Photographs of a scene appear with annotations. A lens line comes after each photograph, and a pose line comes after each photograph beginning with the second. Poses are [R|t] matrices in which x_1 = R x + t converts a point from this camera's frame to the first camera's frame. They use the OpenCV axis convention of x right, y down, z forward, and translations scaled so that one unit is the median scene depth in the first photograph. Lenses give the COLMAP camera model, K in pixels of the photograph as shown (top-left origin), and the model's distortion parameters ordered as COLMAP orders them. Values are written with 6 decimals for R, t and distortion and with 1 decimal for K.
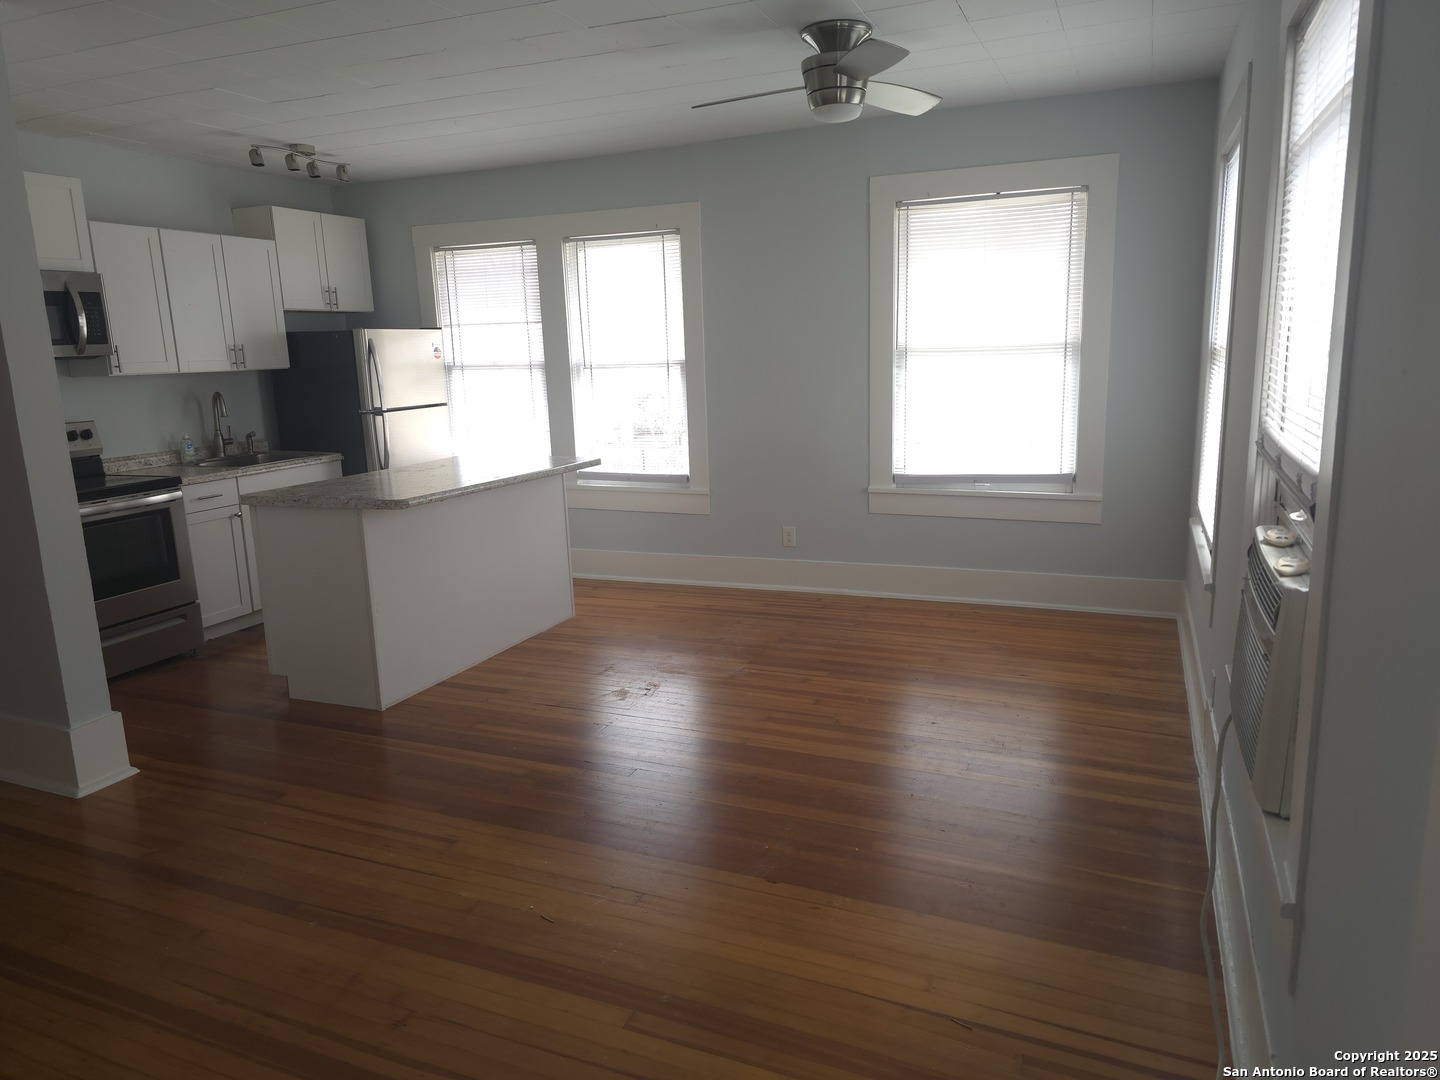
lens RADIAL K [[961.7, 0, 724.6], [0, 961.7, 527.4], [0, 0, 1]] dist [0.077301, -0.076523]
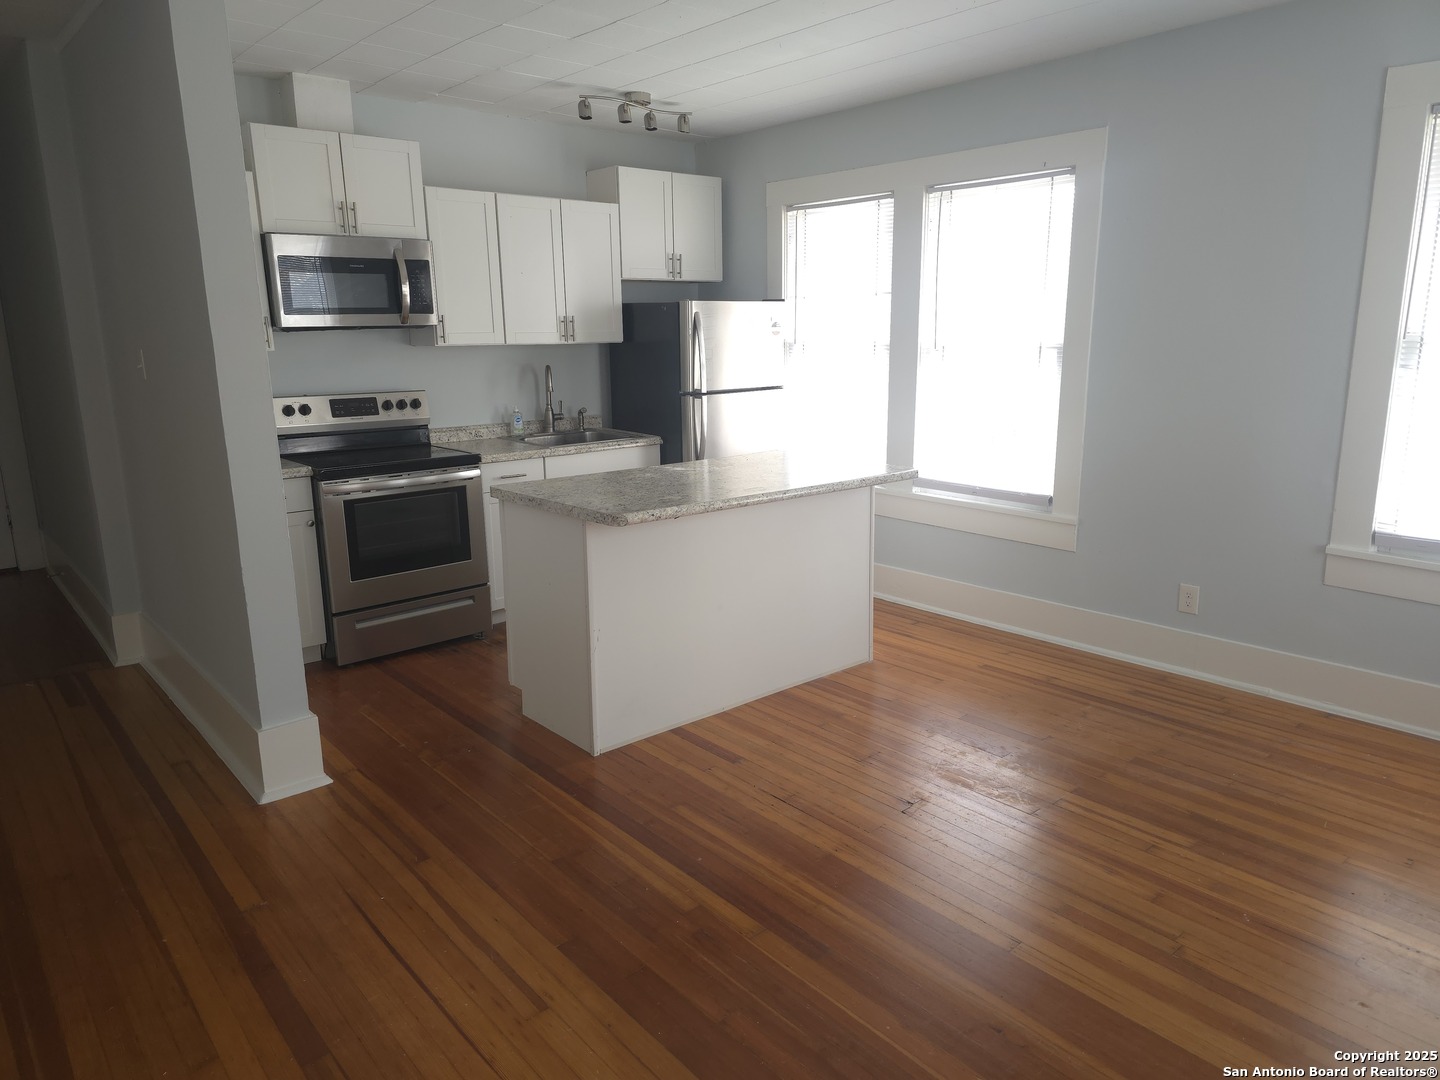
lens RADIAL K [[961.7, 0, 724.6], [0, 961.7, 527.4], [0, 0, 1]] dist [0.077301, -0.076523]
pose [[0.897194, 0.112972, -0.426943, 0.065311], [-0.099990, 0.993587, 0.052786, -0.049423], [0.430168, -0.004669, 0.902737, 0.222388]]
